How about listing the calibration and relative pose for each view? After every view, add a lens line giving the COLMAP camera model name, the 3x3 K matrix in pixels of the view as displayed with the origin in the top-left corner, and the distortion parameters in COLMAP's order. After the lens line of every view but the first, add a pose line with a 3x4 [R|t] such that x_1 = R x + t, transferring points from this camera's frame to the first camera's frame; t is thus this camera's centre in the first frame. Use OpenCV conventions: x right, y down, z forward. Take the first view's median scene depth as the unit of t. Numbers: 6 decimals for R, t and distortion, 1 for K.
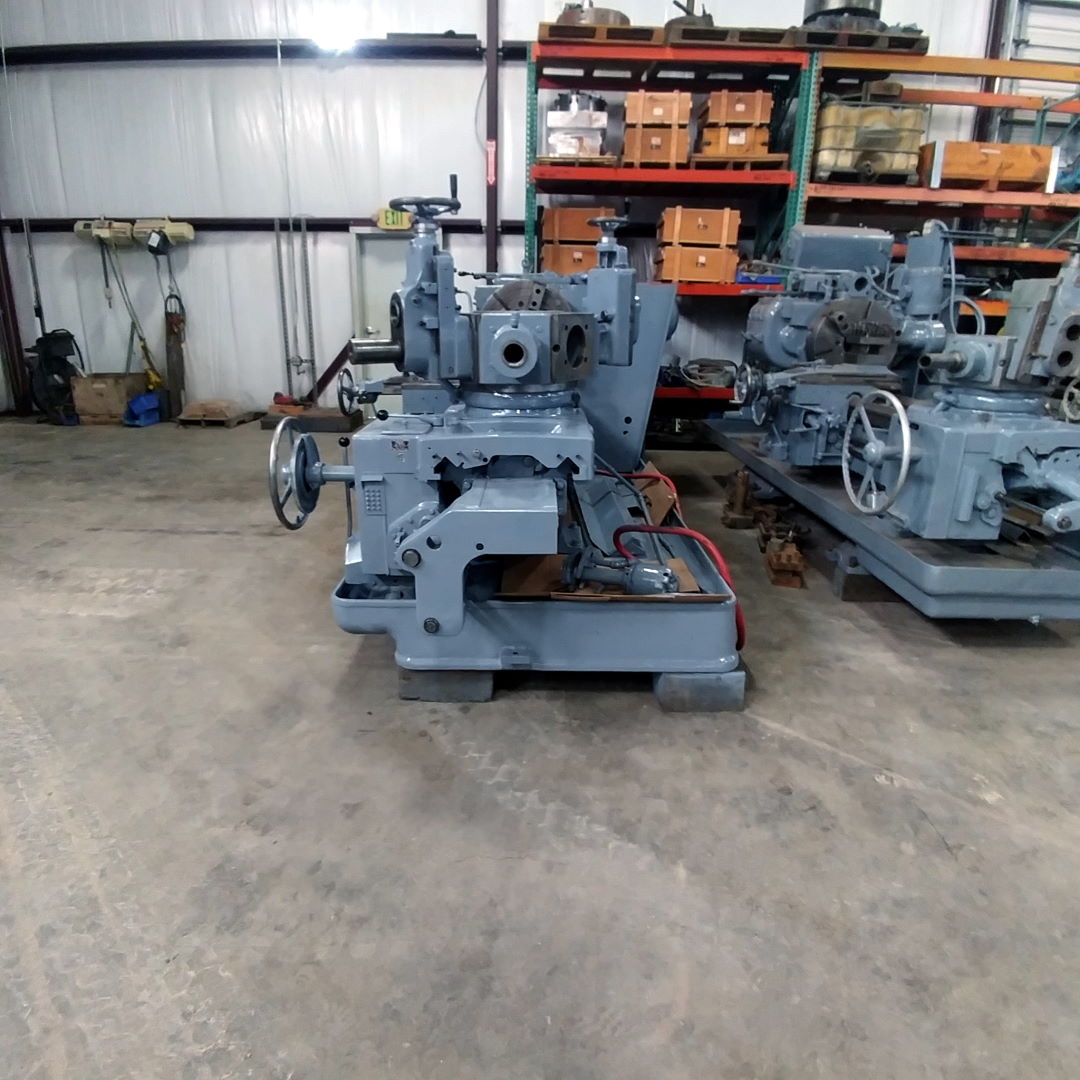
lens RADIAL K [[695.3, 0, 531.5], [0, 695.3, 525.4], [0, 0, 1]] dist [-0.015344, -0.020382]
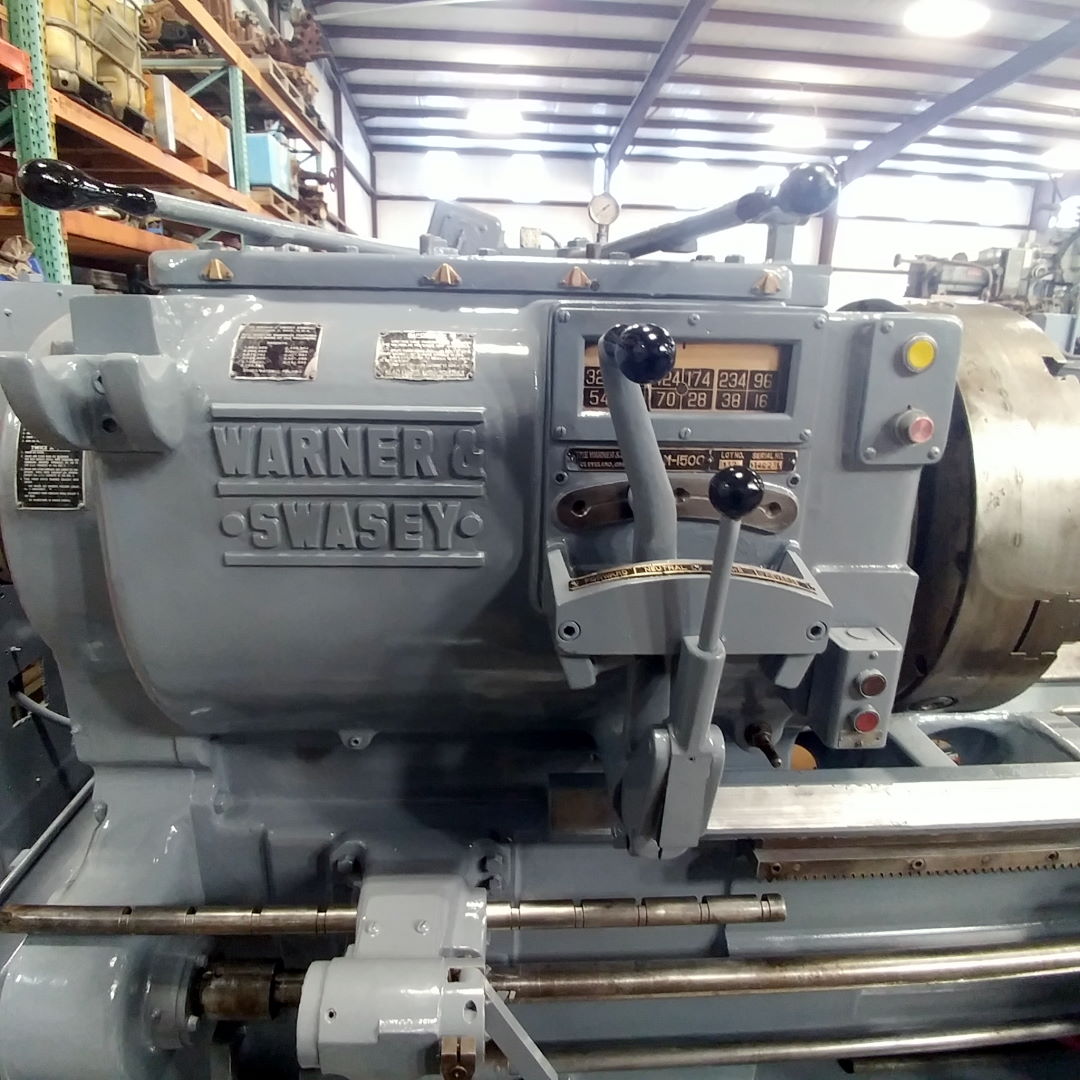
lens RADIAL K [[695.3, 0, 531.5], [0, 695.3, 525.4], [0, 0, 1]] dist [-0.015344, -0.020382]
pose [[-0.079815, -0.282690, 0.955885, -0.160340], [0.280173, 0.913925, 0.293675, -0.261294], [-0.956626, 0.291252, 0.006257, 0.766355]]
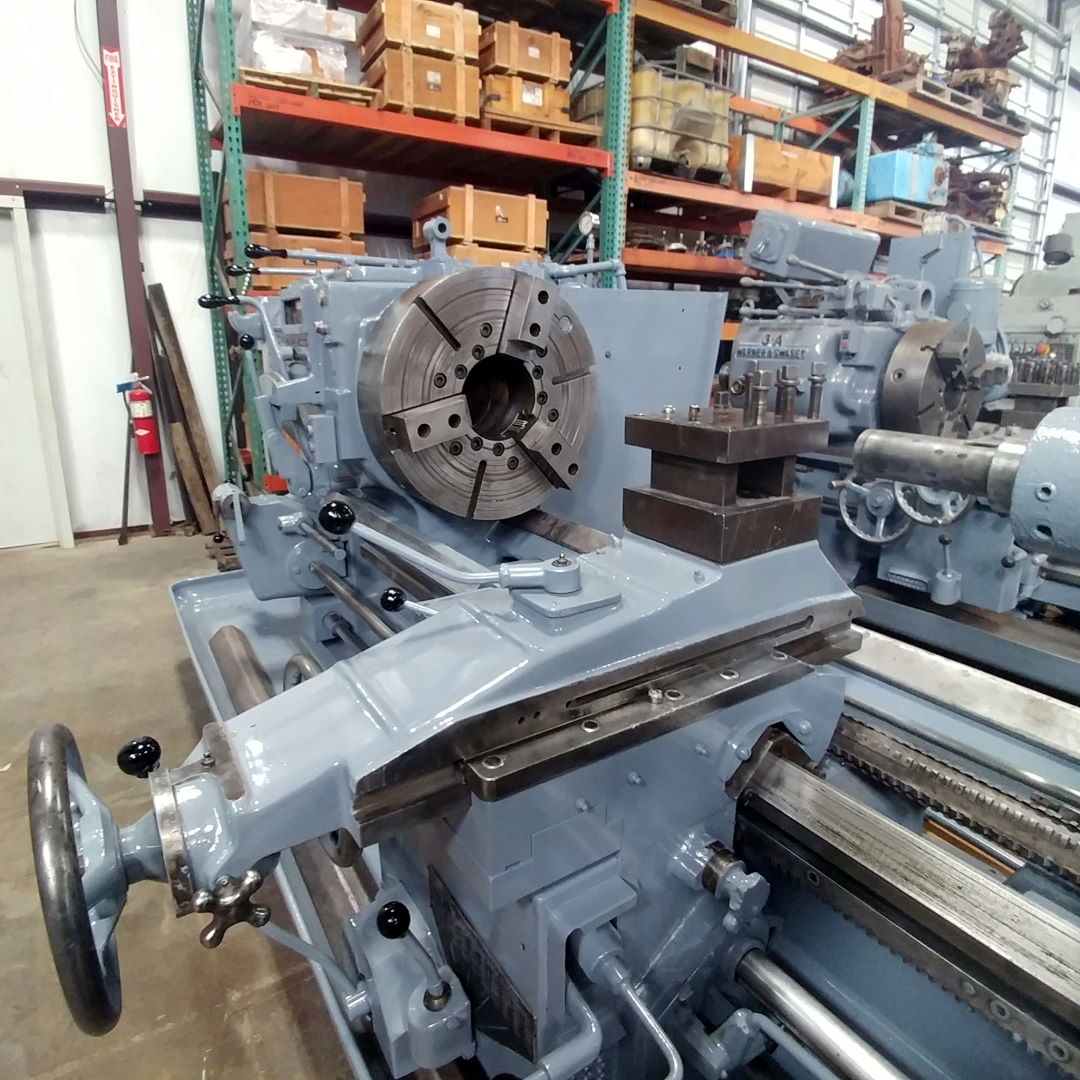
lens RADIAL K [[695.3, 0, 531.5], [0, 695.3, 525.4], [0, 0, 1]] dist [-0.015344, -0.020382]
pose [[0.835689, -0.150649, 0.528136, -0.140049], [0.170483, 0.985296, 0.011291, -0.143136], [-0.522072, 0.080603, 0.849084, 0.448668]]
